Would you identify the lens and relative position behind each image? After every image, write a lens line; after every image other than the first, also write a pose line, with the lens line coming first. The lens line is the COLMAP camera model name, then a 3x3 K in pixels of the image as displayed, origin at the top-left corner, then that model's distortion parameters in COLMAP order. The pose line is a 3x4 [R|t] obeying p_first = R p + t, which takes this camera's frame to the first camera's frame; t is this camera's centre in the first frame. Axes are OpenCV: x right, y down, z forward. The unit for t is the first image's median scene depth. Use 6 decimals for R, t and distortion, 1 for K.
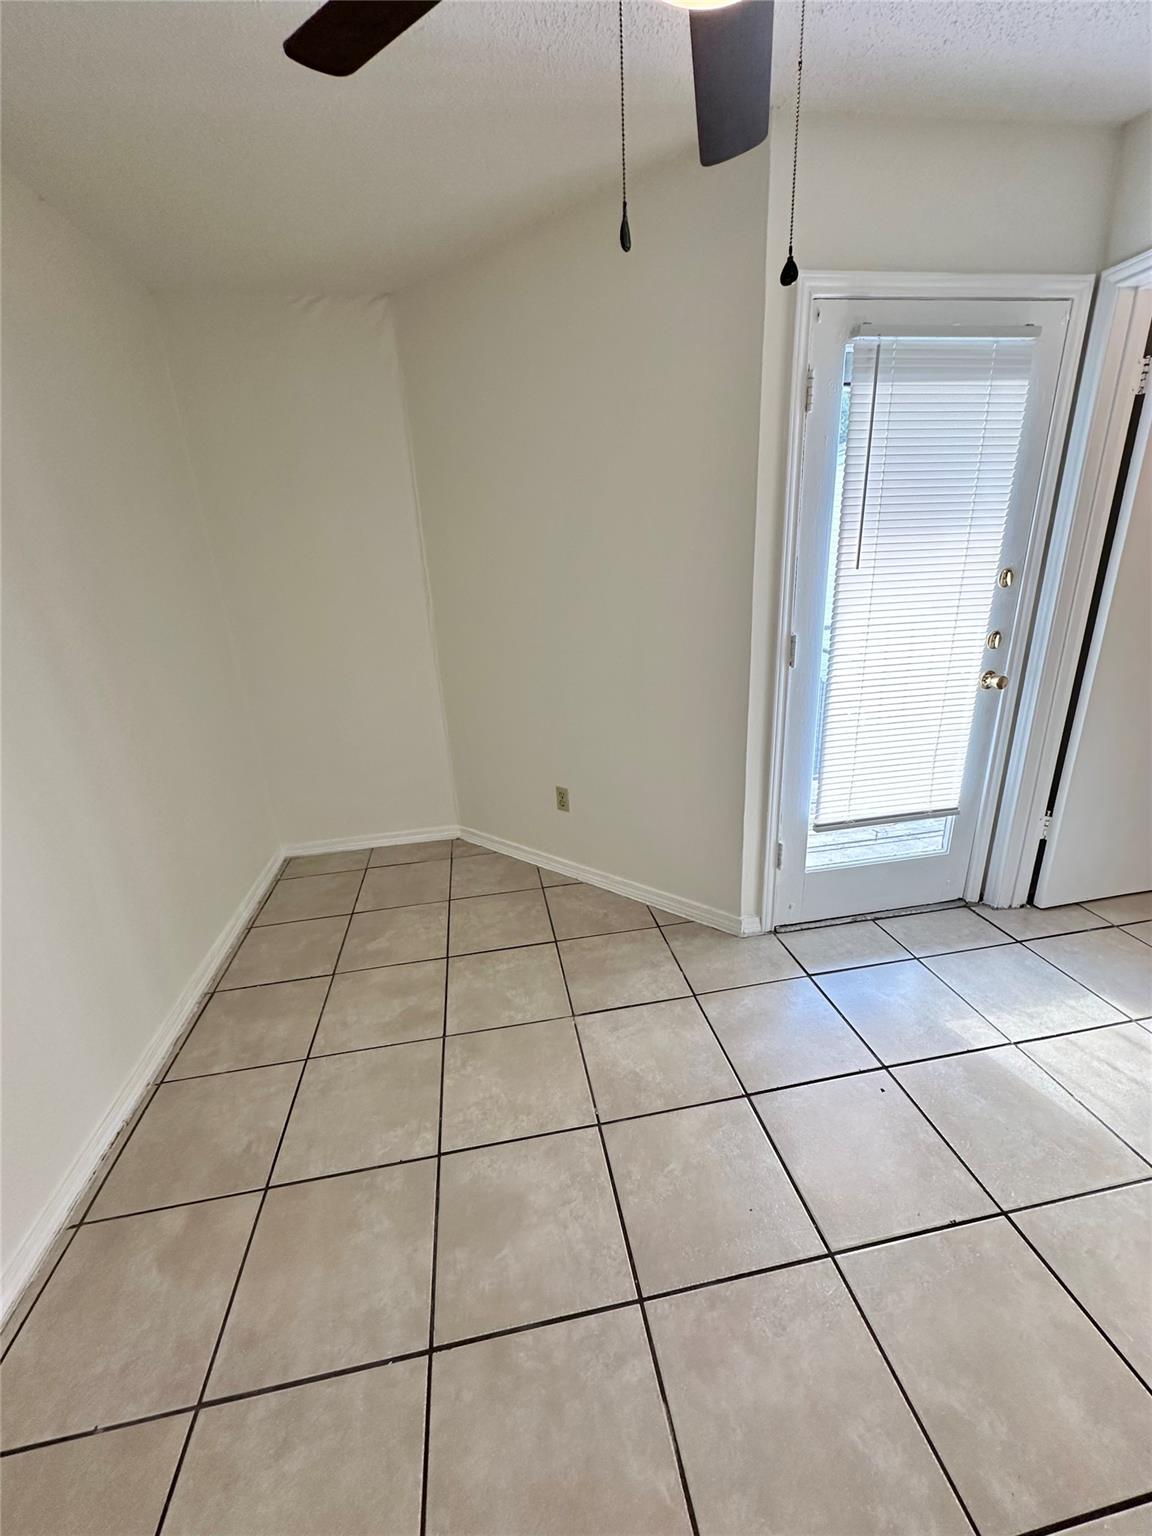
lens RADIAL K [[615.4, 0, 577.2], [0, 615.4, 759.5], [0, 0, 1]] dist [0.003064, 0.000265]
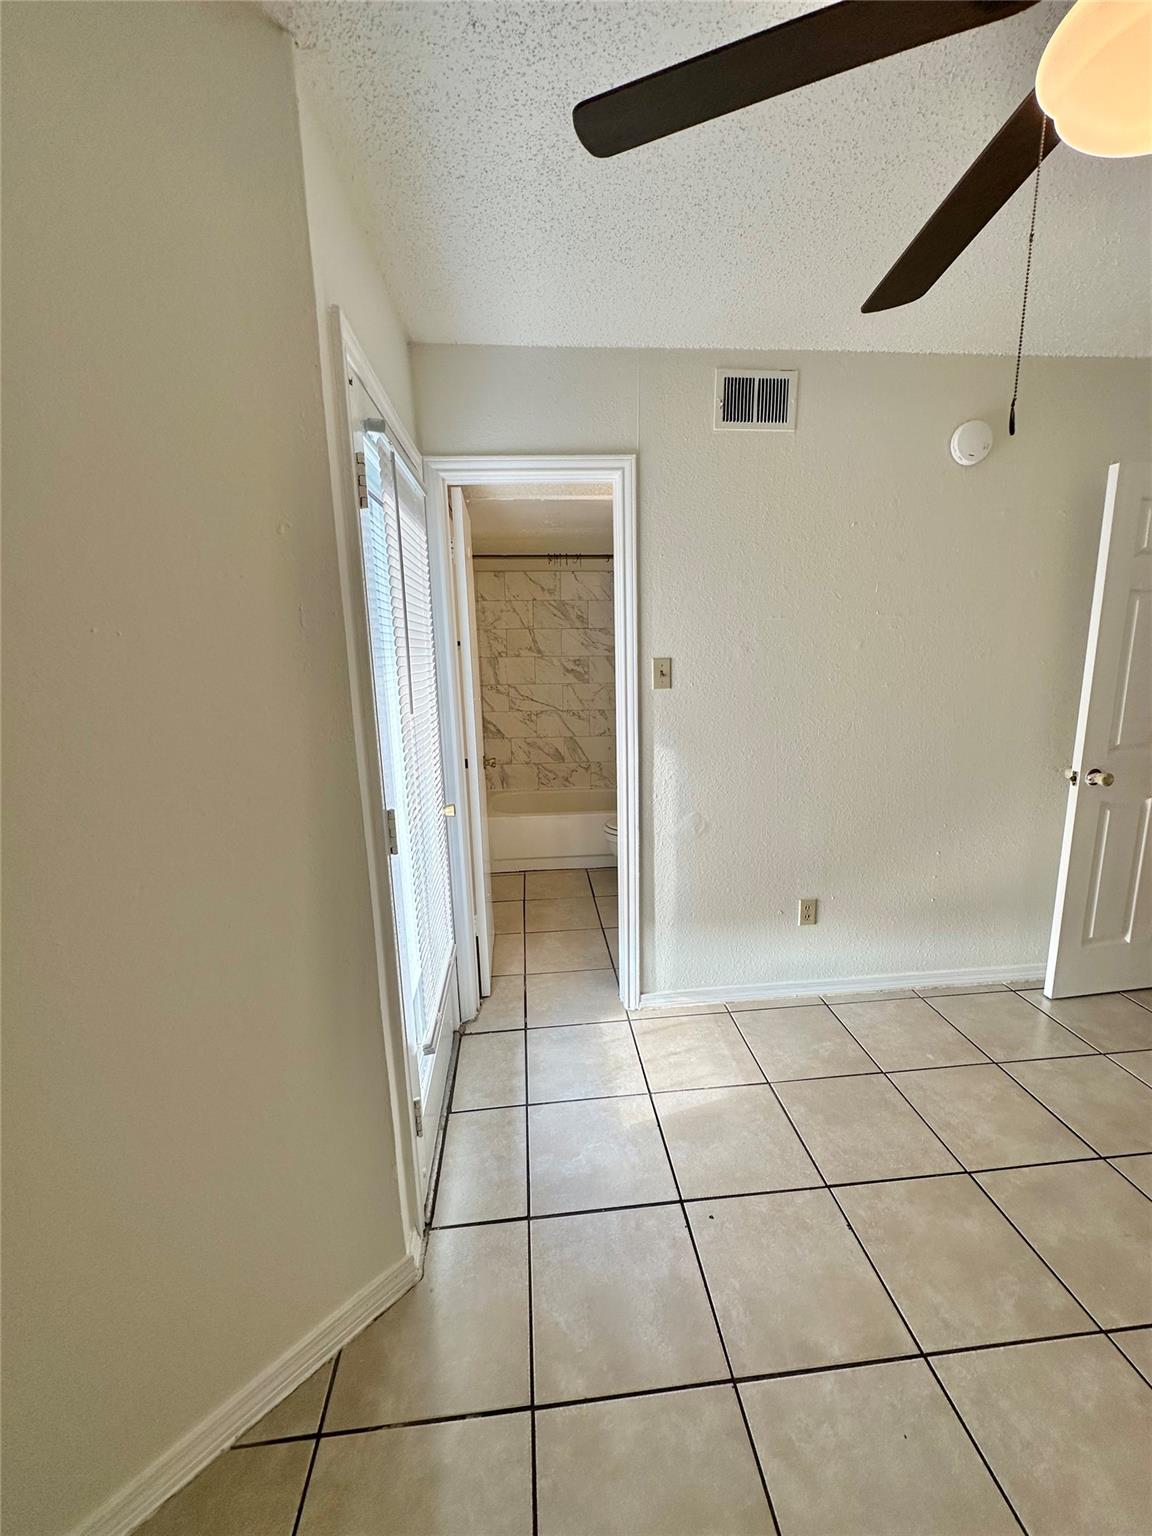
lens RADIAL K [[615.4, 0, 580.9], [0, 615.4, 765.4], [0, 0, 1]] dist [0.003064, 0.000265]
pose [[0.073405, -0.151927, 0.985662, -0.340192], [0.333845, 0.935053, 0.119264, -0.289443], [-0.939765, 0.320304, 0.119358, 0.773365]]
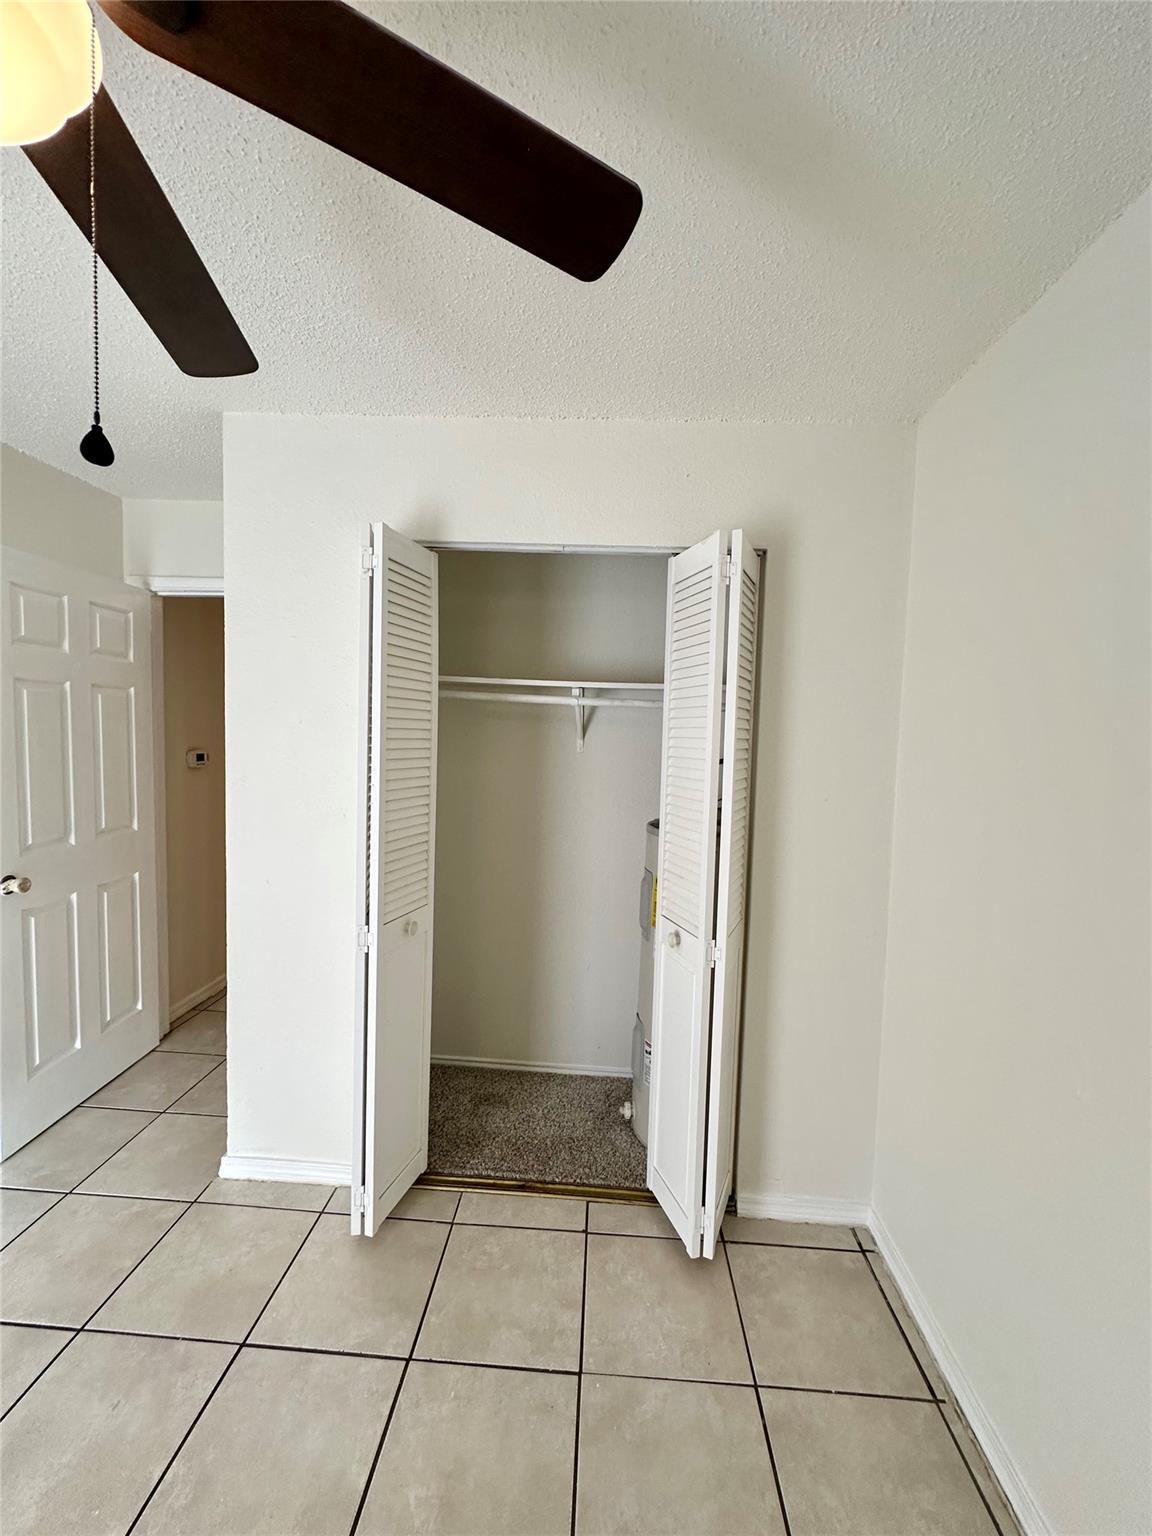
lens RADIAL K [[615.4, 0, 582.4], [0, 615.4, 778.4], [0, 0, 1]] dist [0.003064, 0.000265]
pose [[-0.976102, -0.015510, 0.216760, -0.248363], [0.068108, 0.925362, 0.372915, -0.279434], [-0.206365, 0.378766, -0.902192, 0.646241]]
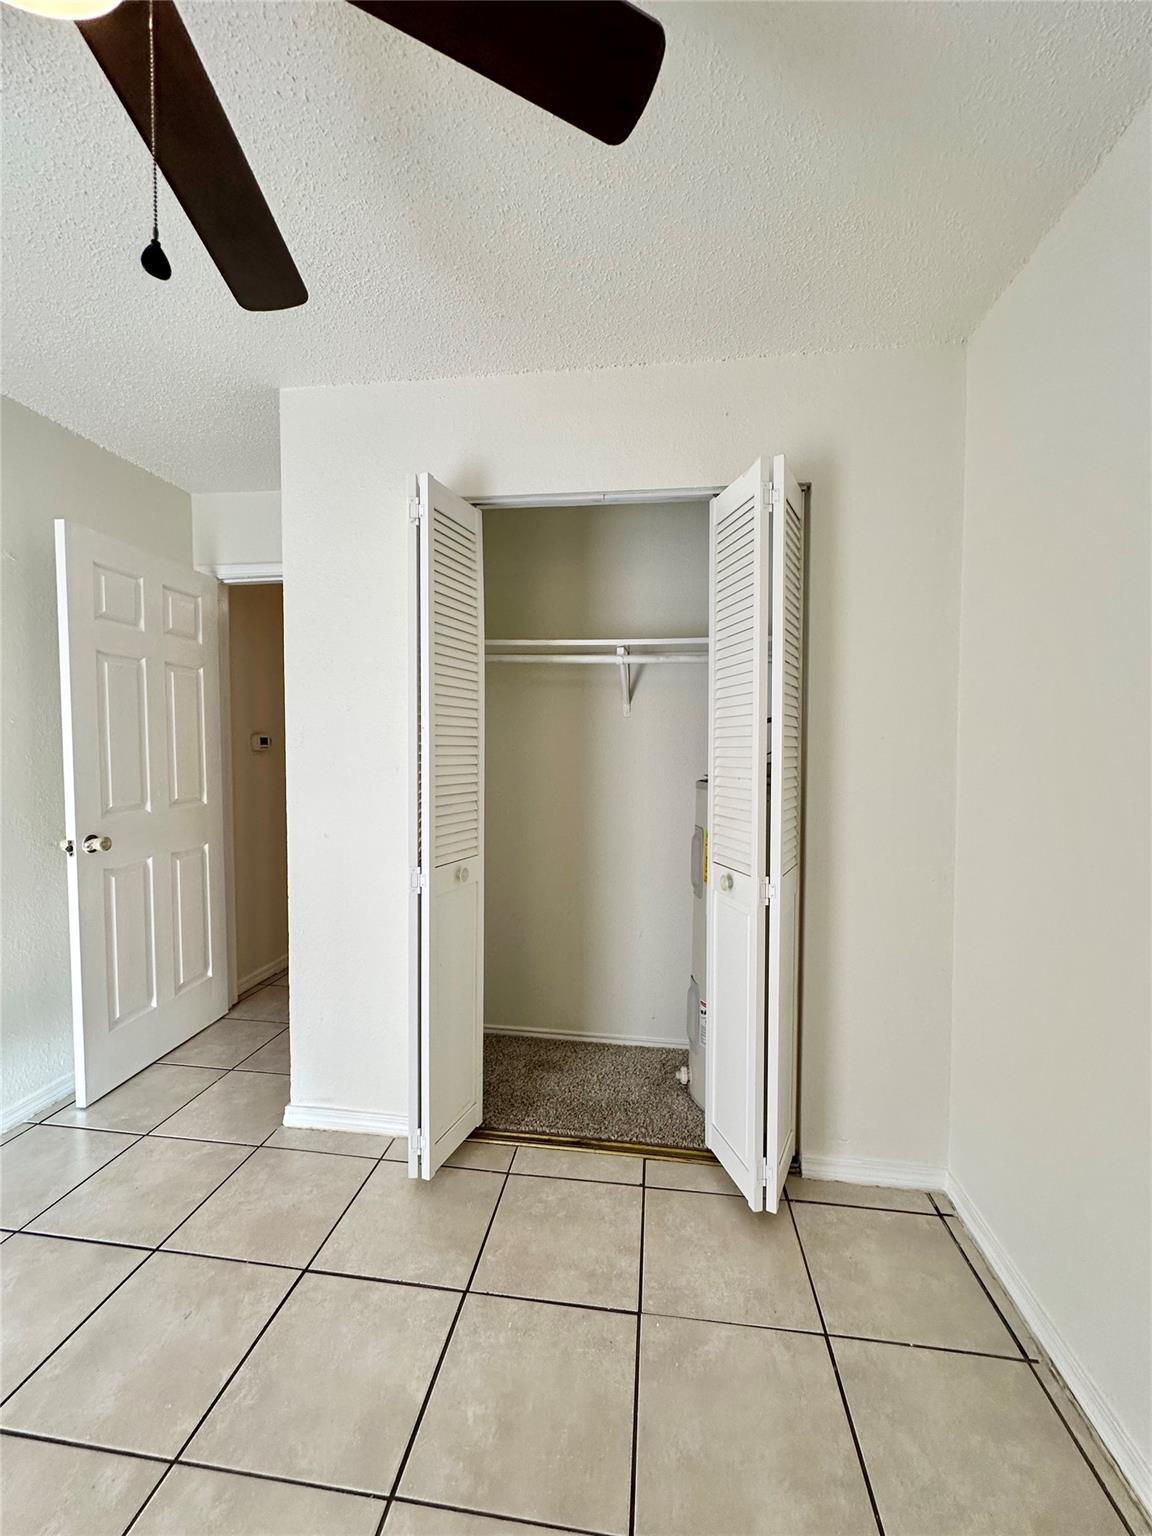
lens RADIAL K [[615.4, 0, 582.6], [0, 615.4, 779.0], [0, 0, 1]] dist [0.003064, 0.000265]
pose [[-0.955384, 0.013734, 0.295048, -0.254254], [0.118641, 0.932636, 0.340757, -0.163031], [-0.270492, 0.360558, -0.892654, 0.688348]]
